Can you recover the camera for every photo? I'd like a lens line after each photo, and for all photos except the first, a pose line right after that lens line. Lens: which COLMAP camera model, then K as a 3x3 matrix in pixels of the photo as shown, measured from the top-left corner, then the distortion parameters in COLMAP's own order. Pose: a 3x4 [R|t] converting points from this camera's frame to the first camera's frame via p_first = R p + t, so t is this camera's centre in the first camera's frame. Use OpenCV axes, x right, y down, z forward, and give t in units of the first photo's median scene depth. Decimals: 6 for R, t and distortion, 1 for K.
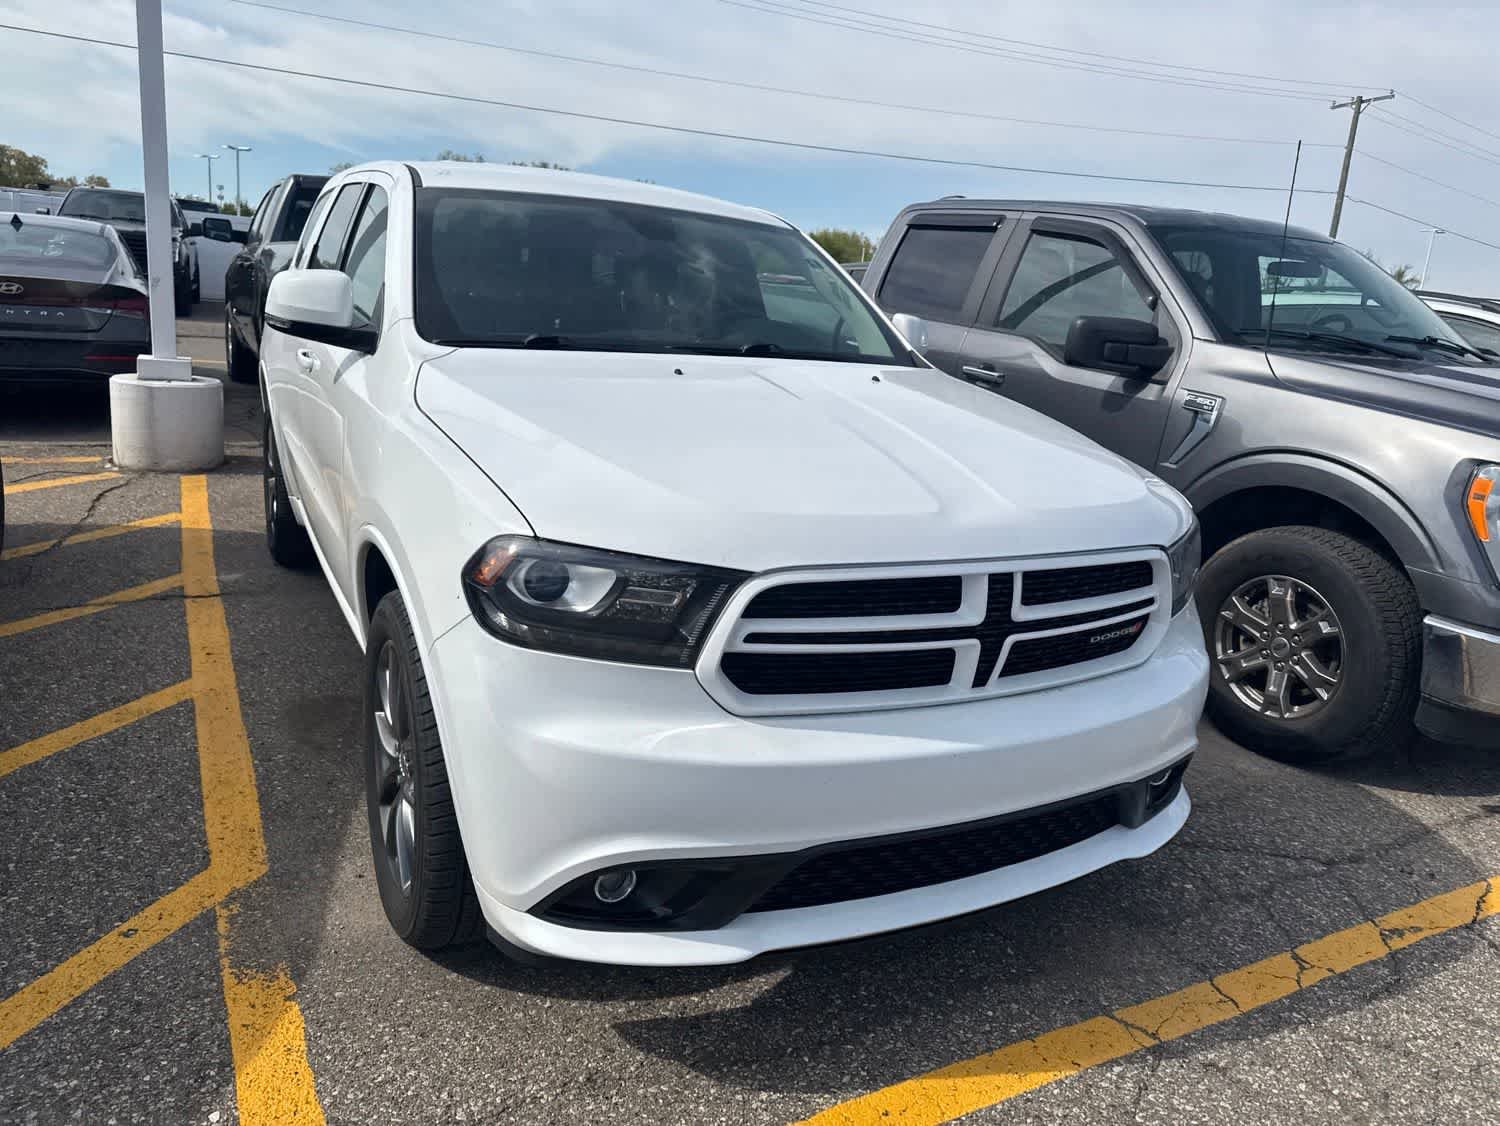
lens RADIAL K [[1064.1, 0, 754.4], [0, 1064.1, 568.6], [0, 0, 1]] dist [0.022782, -0.022088]
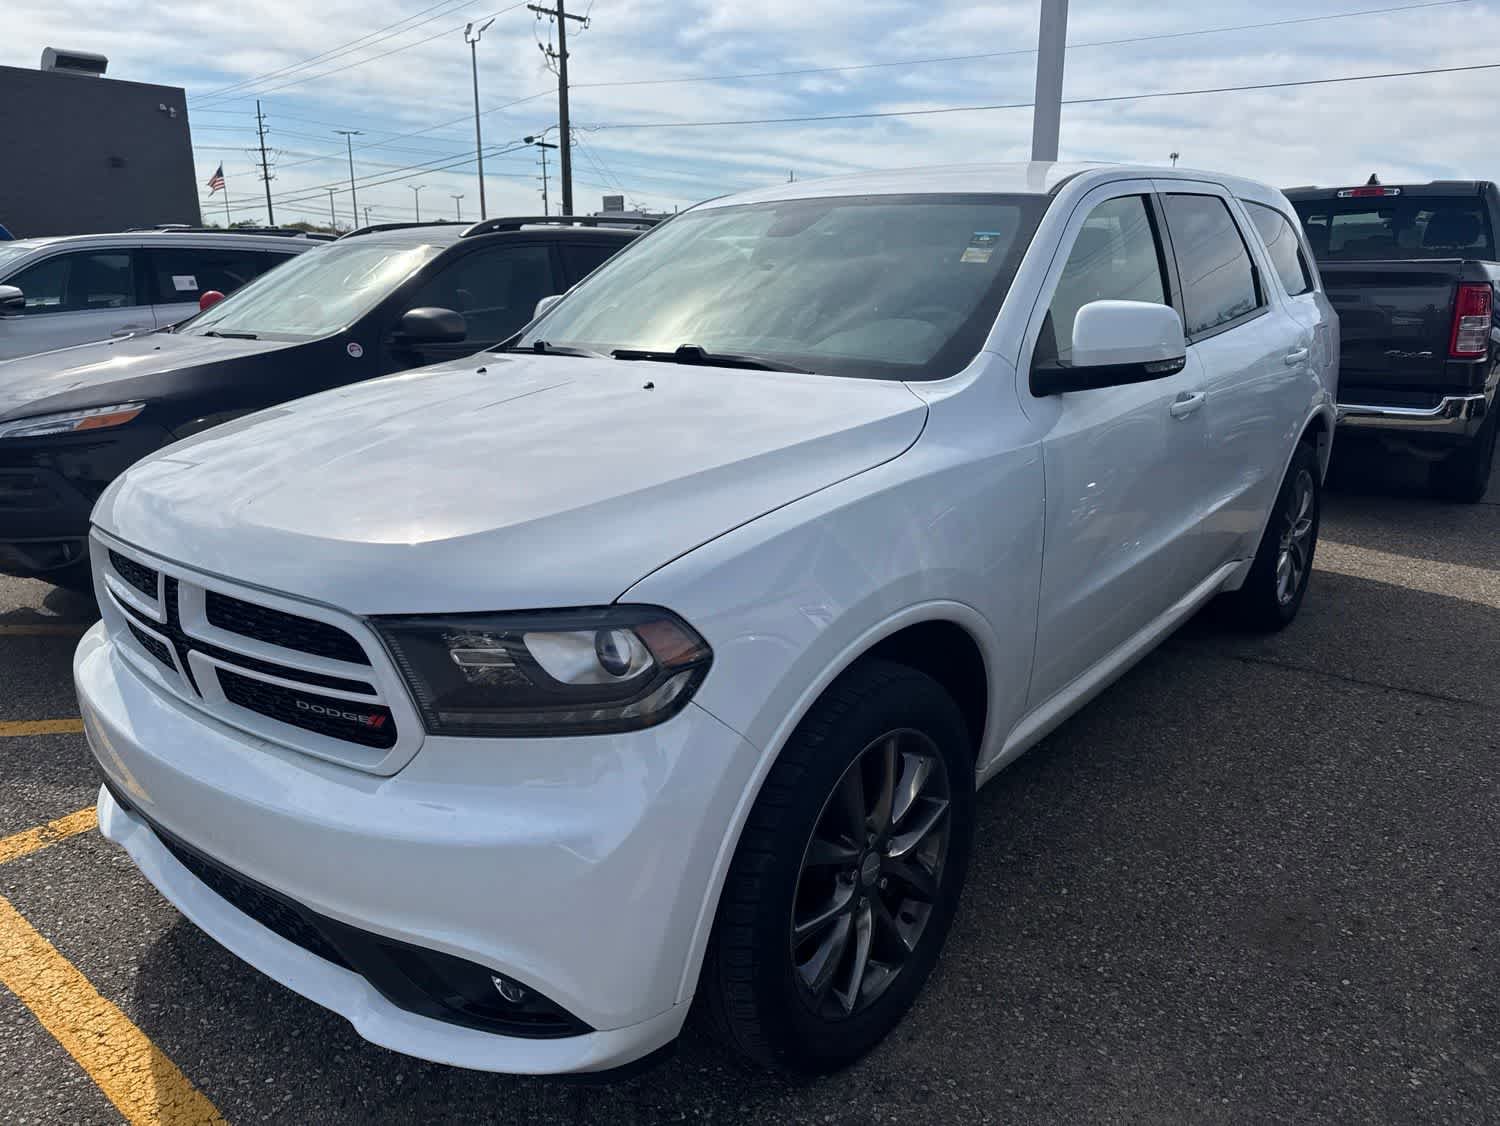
lens RADIAL K [[1064.1, 0, 750.4], [0, 1064.1, 574.1], [0, 0, 1]] dist [0.022782, -0.022088]
pose [[0.384694, 0.175924, -0.906124, 0.964343], [-0.201989, 0.973921, 0.103333, -0.147637], [0.900672, 0.143276, 0.410196, 0.810977]]
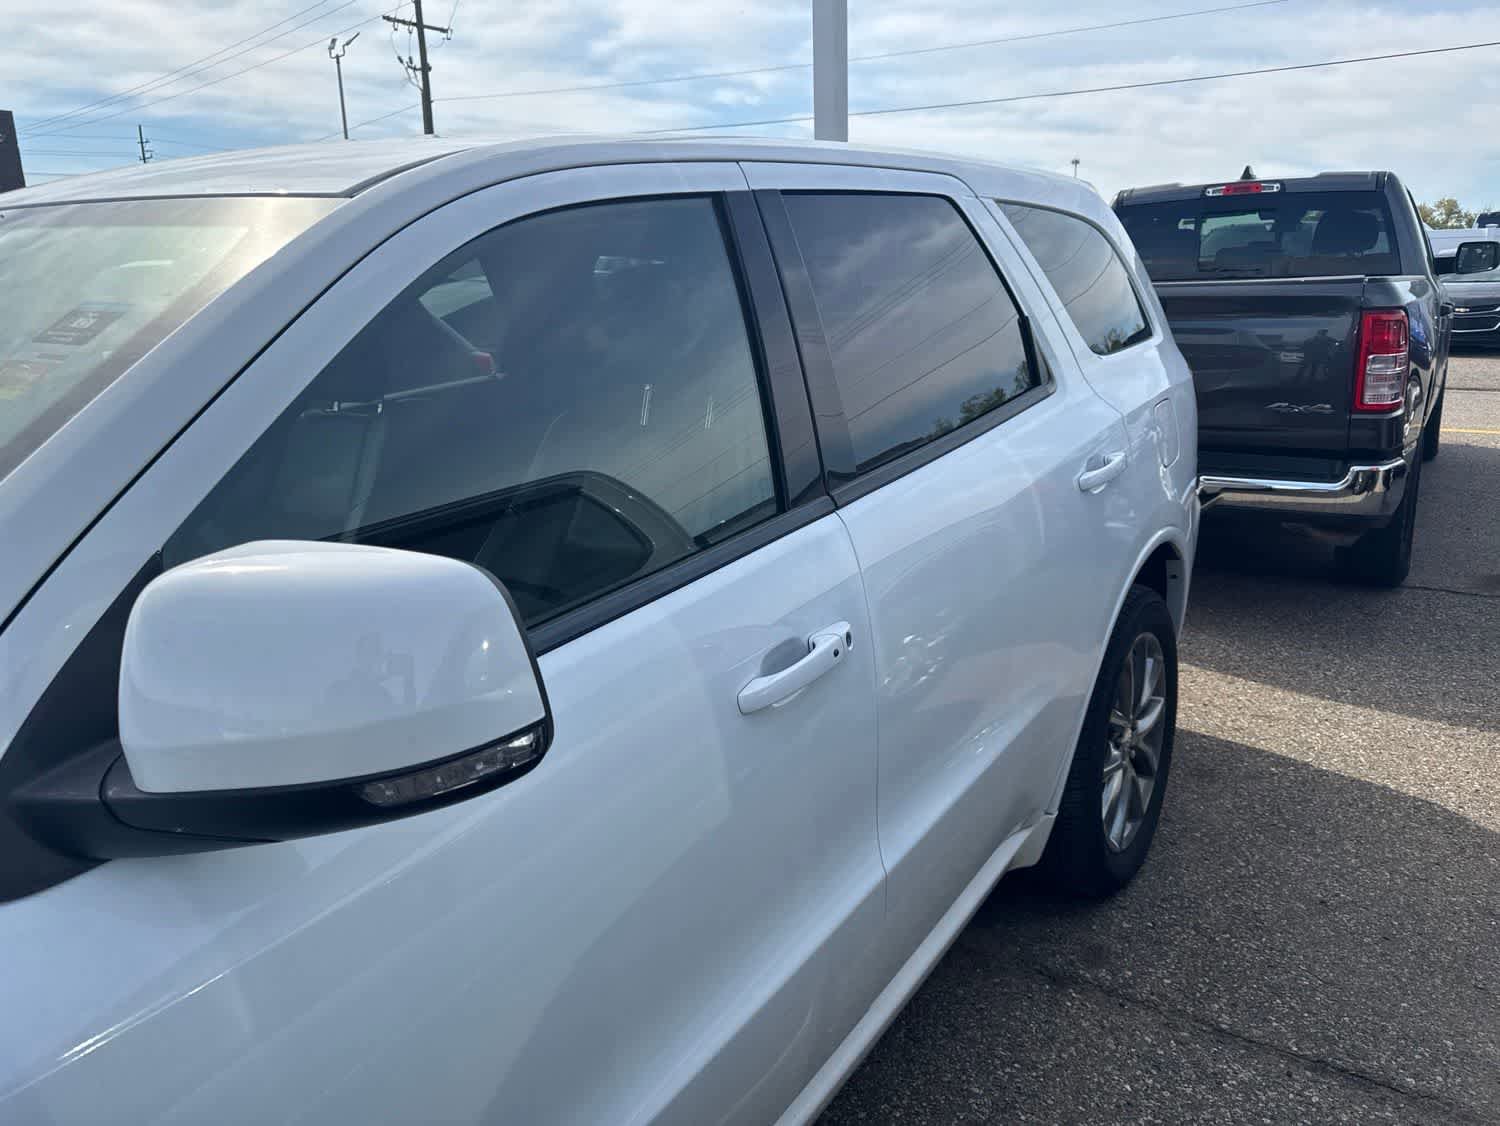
lens RADIAL K [[1064.1, 0, 746.4], [0, 1064.1, 555.5], [0, 0, 1]] dist [0.022782, -0.022088]
pose [[0.443788, 0.133237, -0.886172, 0.494168], [-0.163204, 0.984364, 0.066269, -0.384416], [0.881145, 0.115217, 0.458594, 1.426232]]
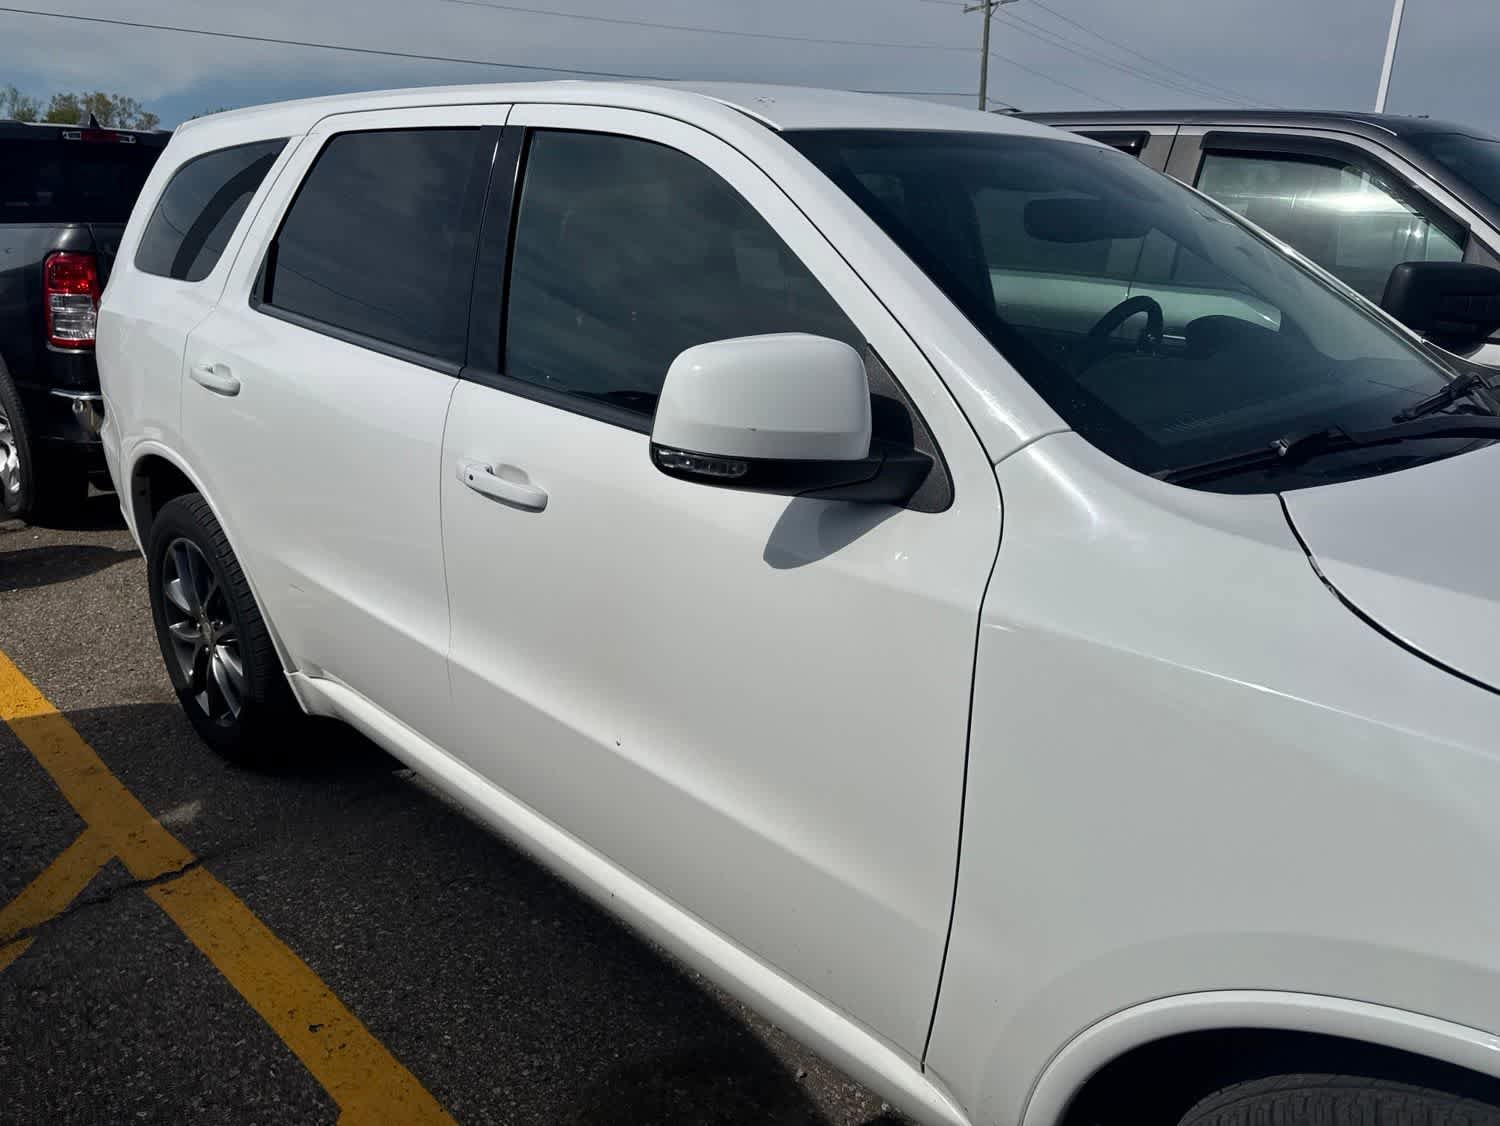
lens RADIAL K [[1064.1, 0, 742.4], [0, 1064.1, 576.4], [0, 0, 1]] dist [0.022782, -0.022088]
pose [[0.948043, -0.161397, 0.274163, -0.612154], [0.141149, 0.985688, 0.092178, -0.244753], [-0.285117, -0.048691, 0.957255, 0.630411]]
